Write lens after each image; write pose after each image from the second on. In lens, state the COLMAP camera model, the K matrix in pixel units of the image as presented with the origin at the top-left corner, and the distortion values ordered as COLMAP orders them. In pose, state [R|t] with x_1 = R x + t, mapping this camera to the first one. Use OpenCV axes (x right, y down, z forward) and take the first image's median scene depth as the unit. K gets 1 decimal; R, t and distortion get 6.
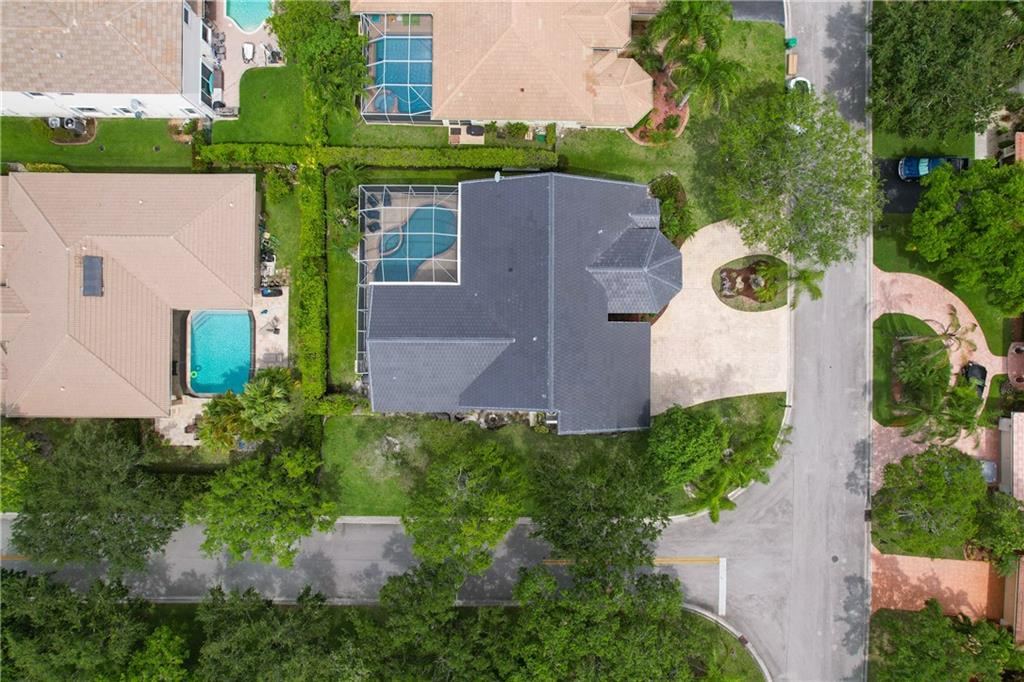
lens RADIAL K [[685.5, 0, 517.4], [0, 685.5, 342.1], [0, 0, 1]] dist [-0.086874, 0.077071]
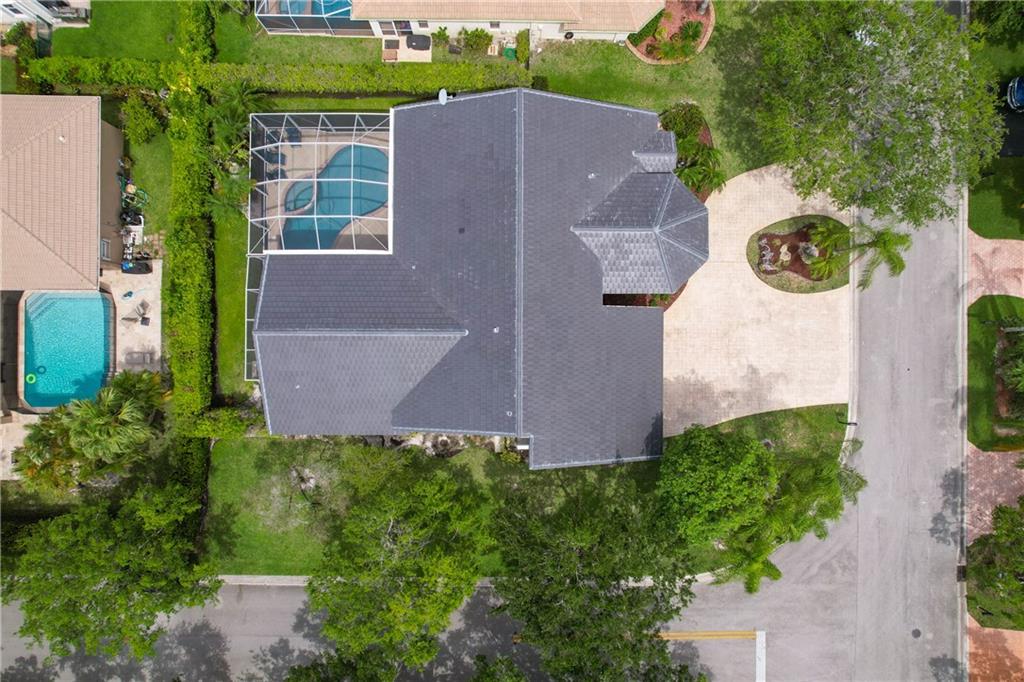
lens RADIAL K [[685.5, 0, 517.4], [0, 685.5, 342.1], [0, 0, 1]] dist [-0.086874, 0.077071]
pose [[0.999998, -0.001599, 0.001411, 0.041469], [0.001592, 0.999985, 0.005192, 0.003244], [-0.001419, -0.005190, 0.999986, 0.282964]]
